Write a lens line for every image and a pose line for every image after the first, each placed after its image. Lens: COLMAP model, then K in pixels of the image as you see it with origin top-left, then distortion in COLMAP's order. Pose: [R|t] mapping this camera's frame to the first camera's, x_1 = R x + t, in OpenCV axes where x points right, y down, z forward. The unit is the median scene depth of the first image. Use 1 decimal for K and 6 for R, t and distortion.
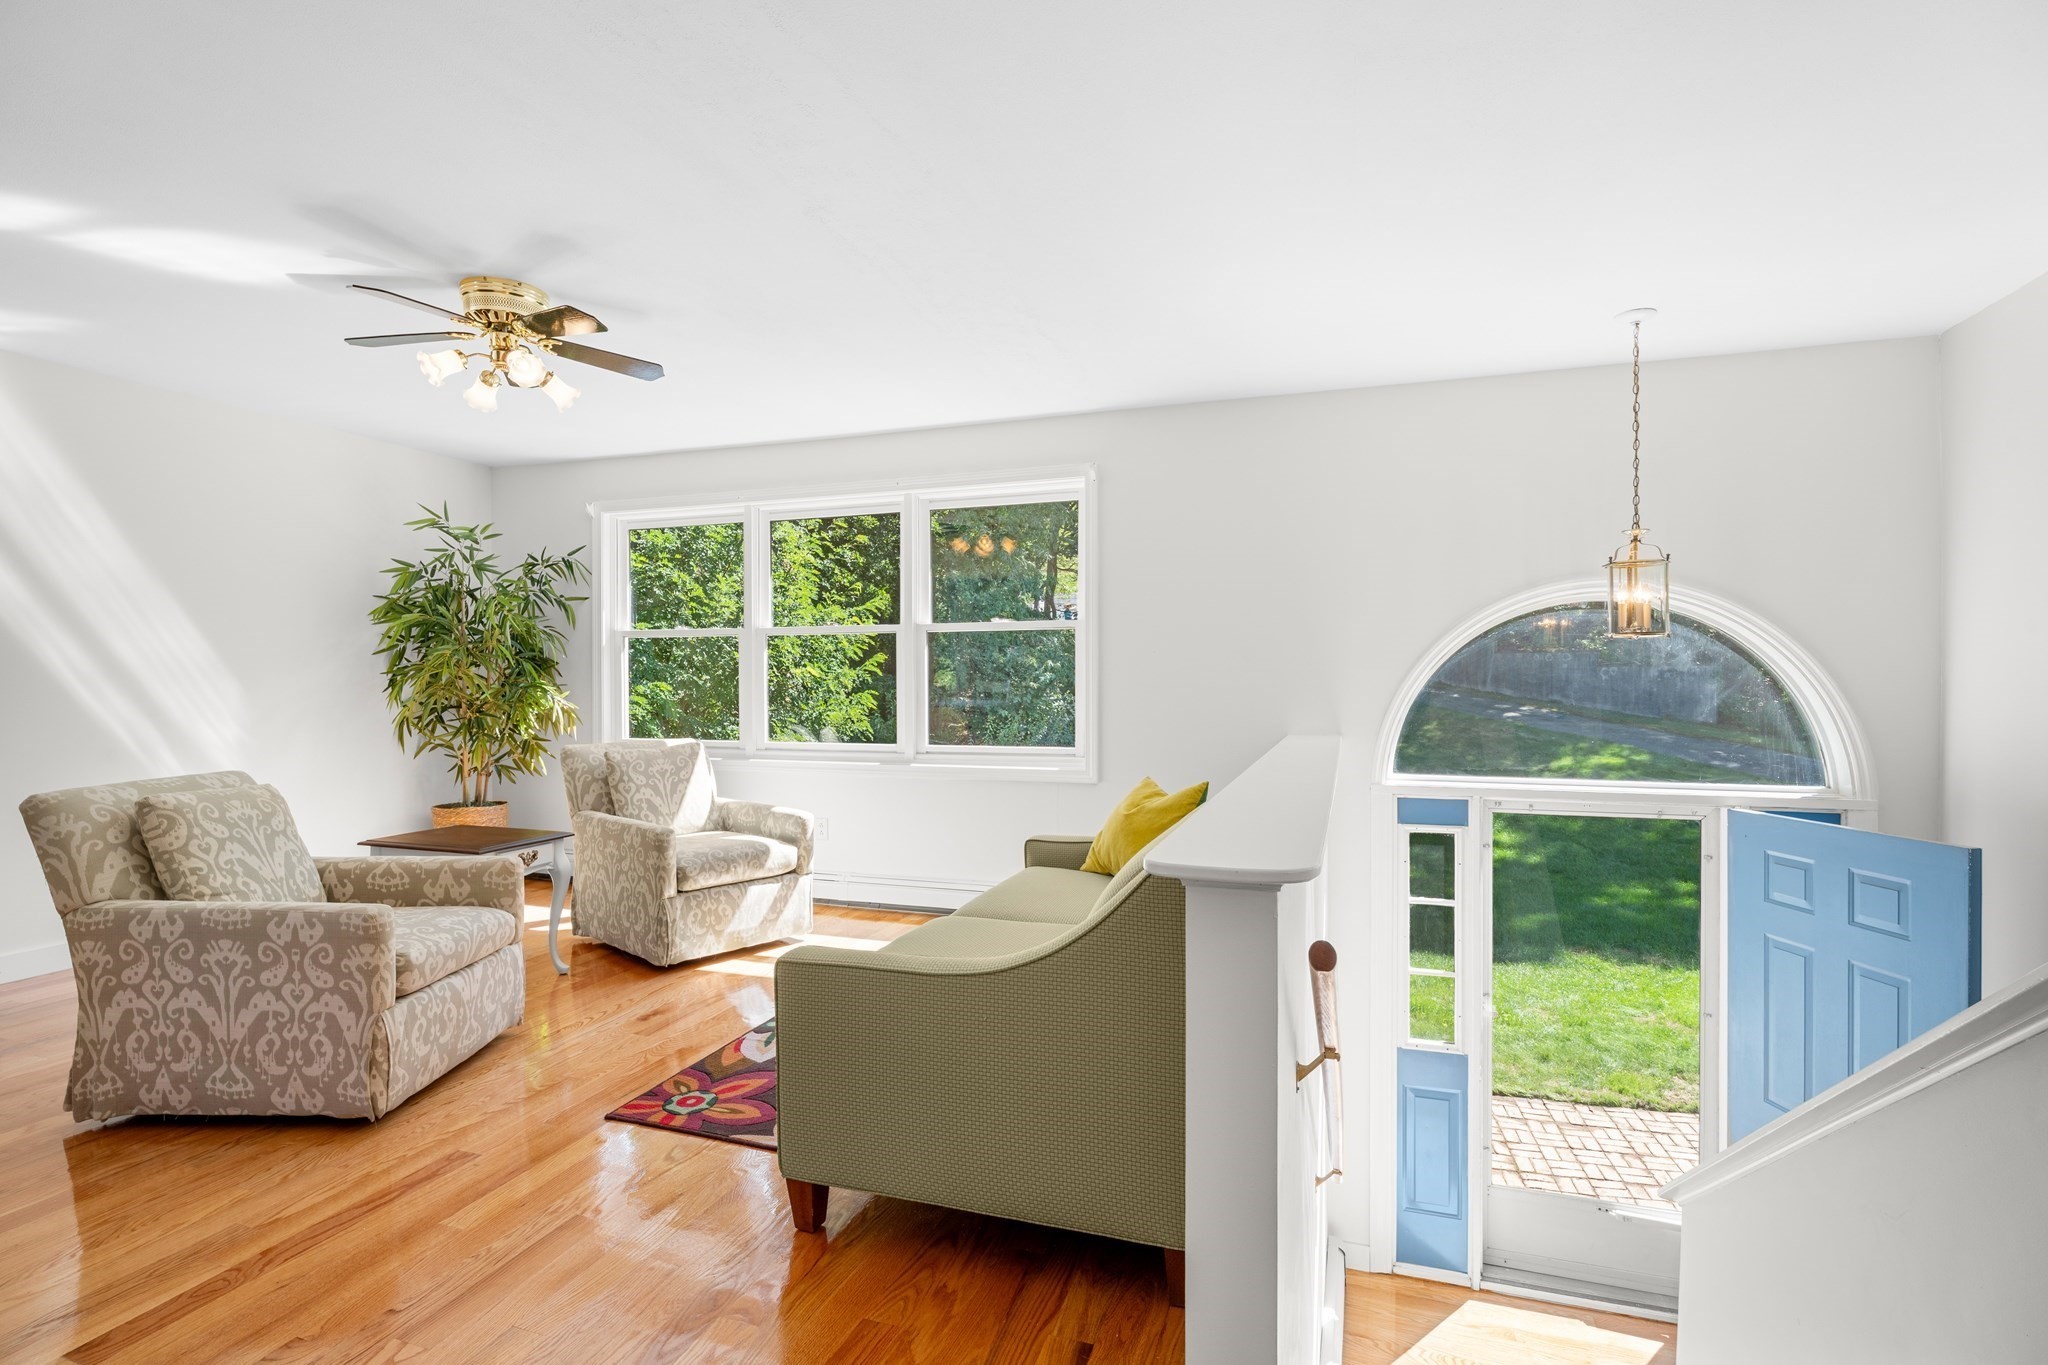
lens RADIAL K [[966.8, 0, 1018.7], [0, 966.8, 684.3], [0, 0, 1]] dist [-0.000053, -0.005006]
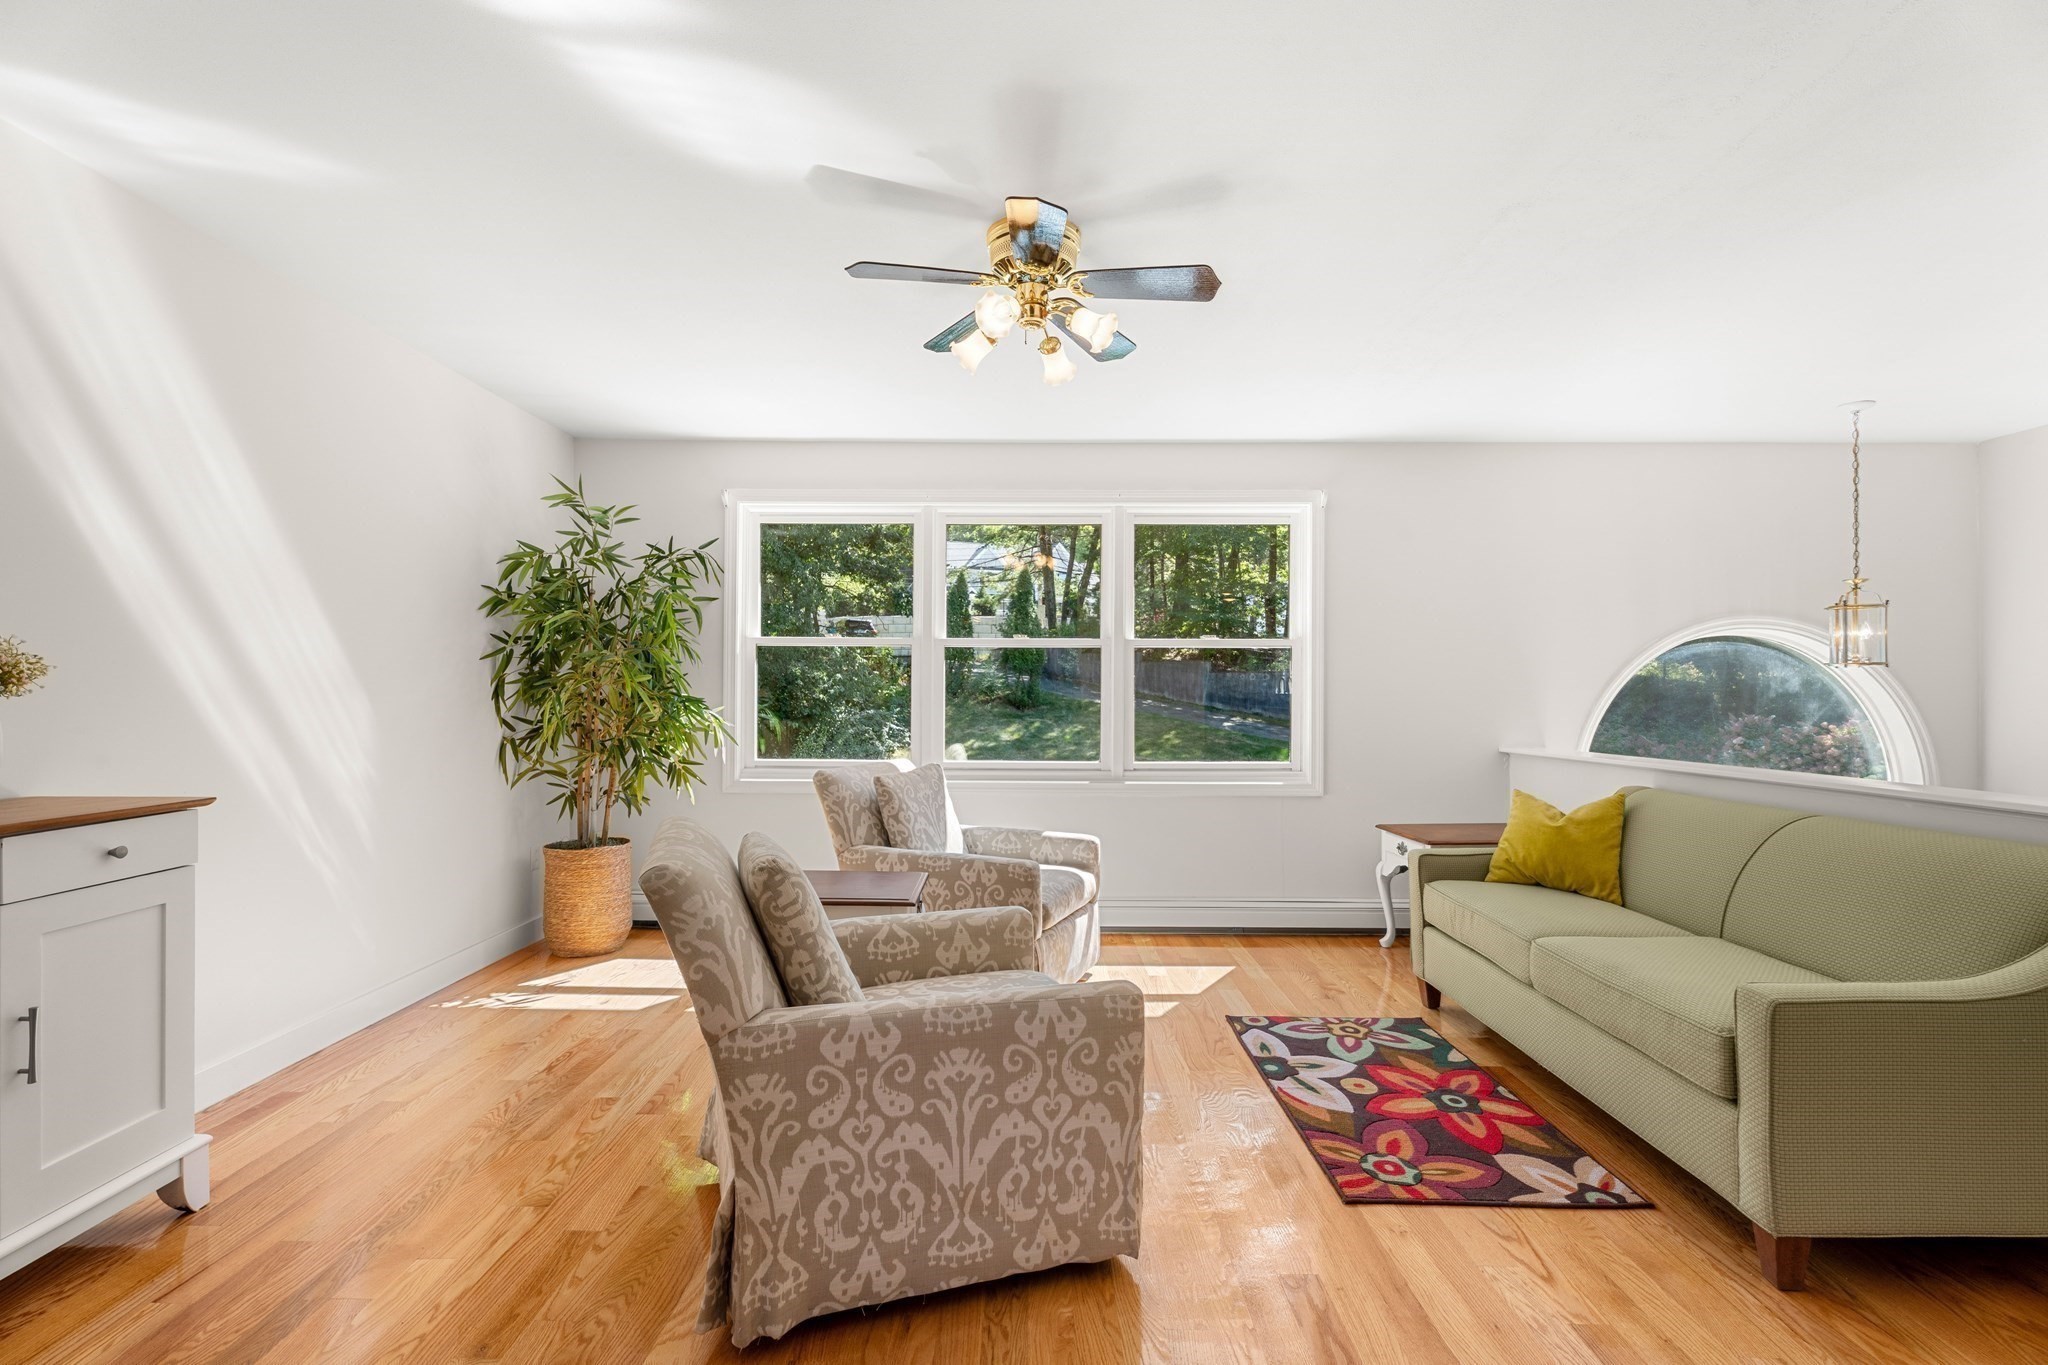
lens RADIAL K [[904.8, 0, 1016.8], [0, 904.8, 686.0], [0, 0, 1]] dist [0.001842, 0.000218]
pose [[0.949074, 0.009469, 0.314912, -0.824707], [-0.005471, 0.999893, -0.013578, -0.002449], [-0.315006, 0.011163, 0.949024, 0.268634]]
